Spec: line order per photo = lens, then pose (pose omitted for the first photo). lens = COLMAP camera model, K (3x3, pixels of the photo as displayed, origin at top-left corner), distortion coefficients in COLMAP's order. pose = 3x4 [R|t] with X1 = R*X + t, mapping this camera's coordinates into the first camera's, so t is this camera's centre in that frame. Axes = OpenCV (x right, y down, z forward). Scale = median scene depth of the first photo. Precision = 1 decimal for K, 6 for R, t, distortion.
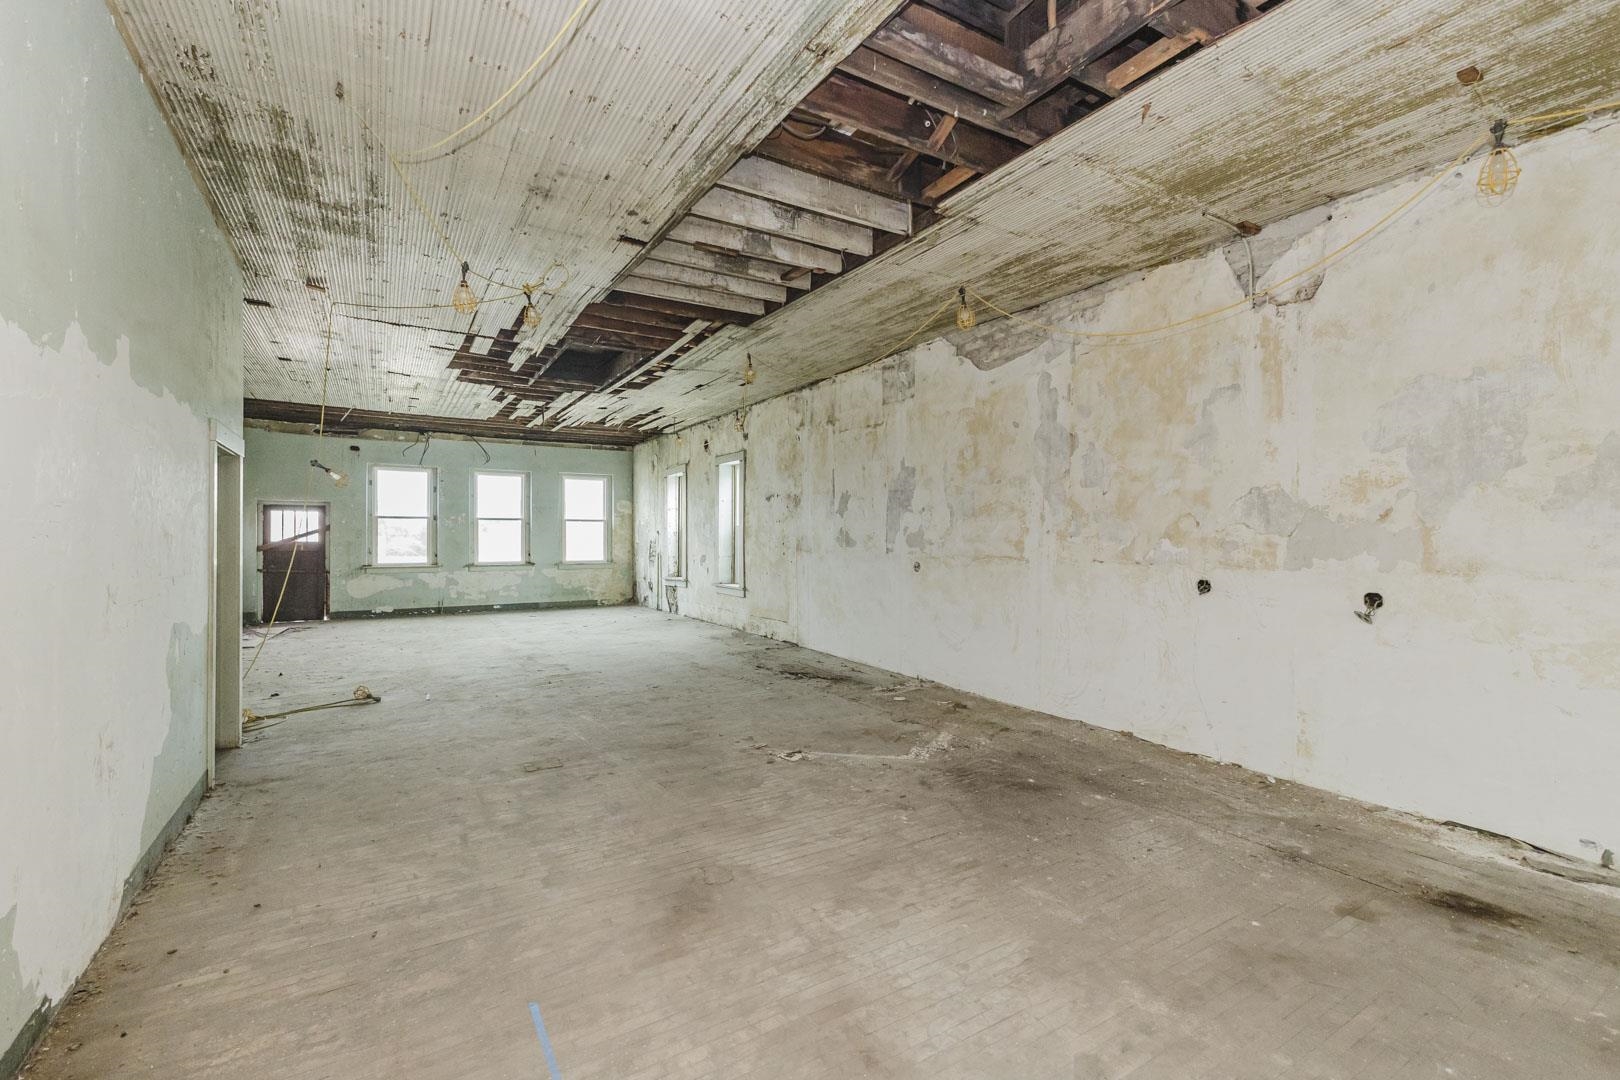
lens RADIAL K [[702.0, 0, 814.5], [0, 702.0, 535.4], [0, 0, 1]] dist [0.009693, -0.000252]
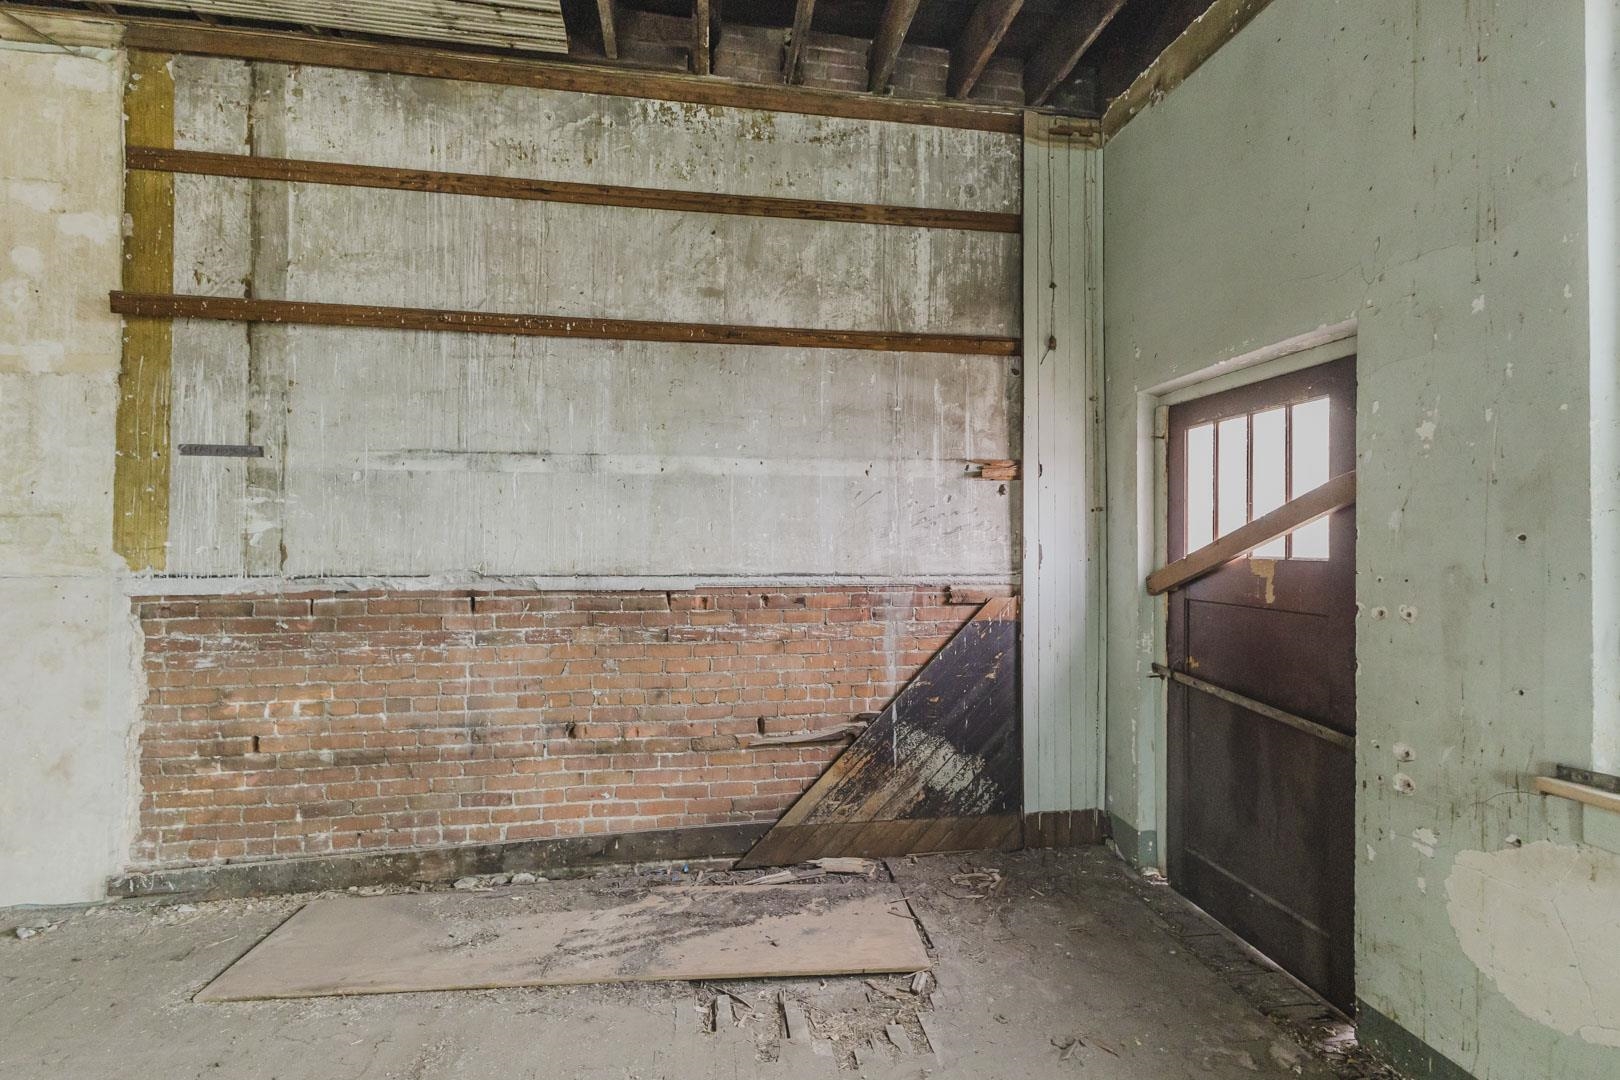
lens RADIAL K [[702.0, 0, 814.5], [0, 702.0, 535.4], [0, 0, 1]] dist [0.009693, -0.000252]
pose [[-0.396221, -0.012883, -0.918065, -1.038652], [-0.002468, 0.999913, -0.012966, 0.010549], [0.918152, -0.002872, -0.396218, 2.029819]]
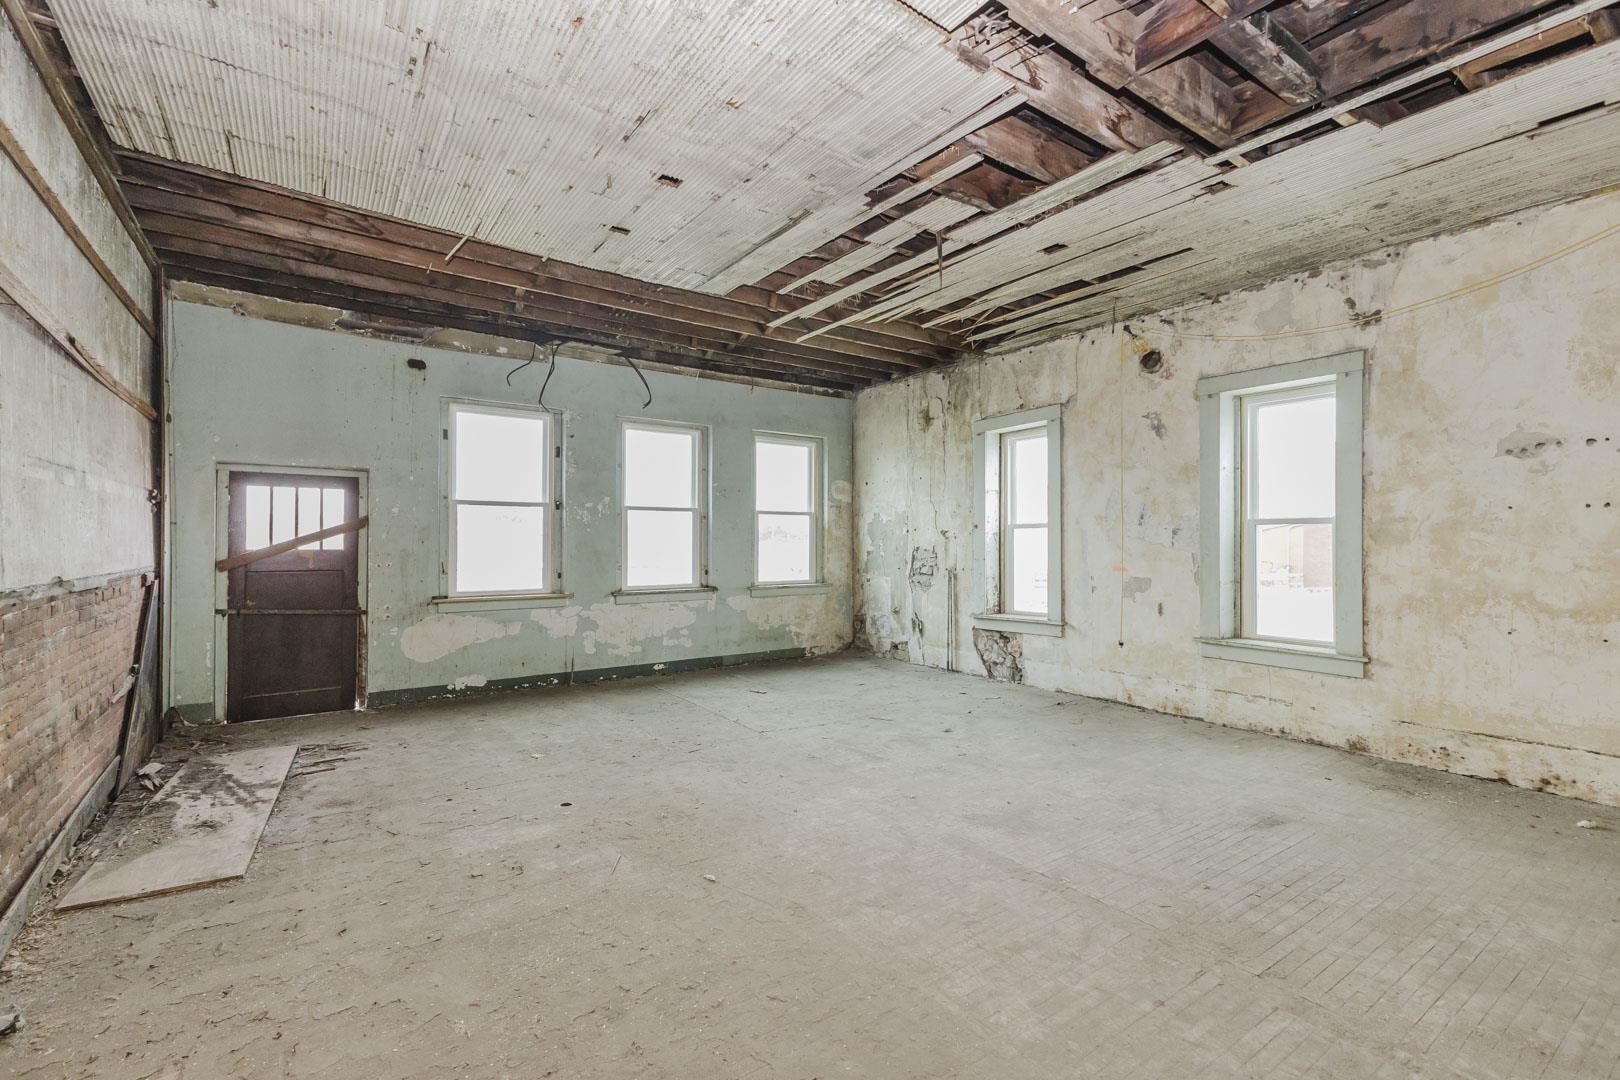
lens RADIAL K [[710.1, 0, 812.9], [0, 710.1, 536.2], [0, 0, 1]] dist [0.026696, -0.010296]
pose [[0.998182, 0.002479, 0.060219, -0.869169], [-0.002259, 0.999990, -0.003734, 0.000548], [-0.060228, 0.003591, 0.998178, 1.027693]]
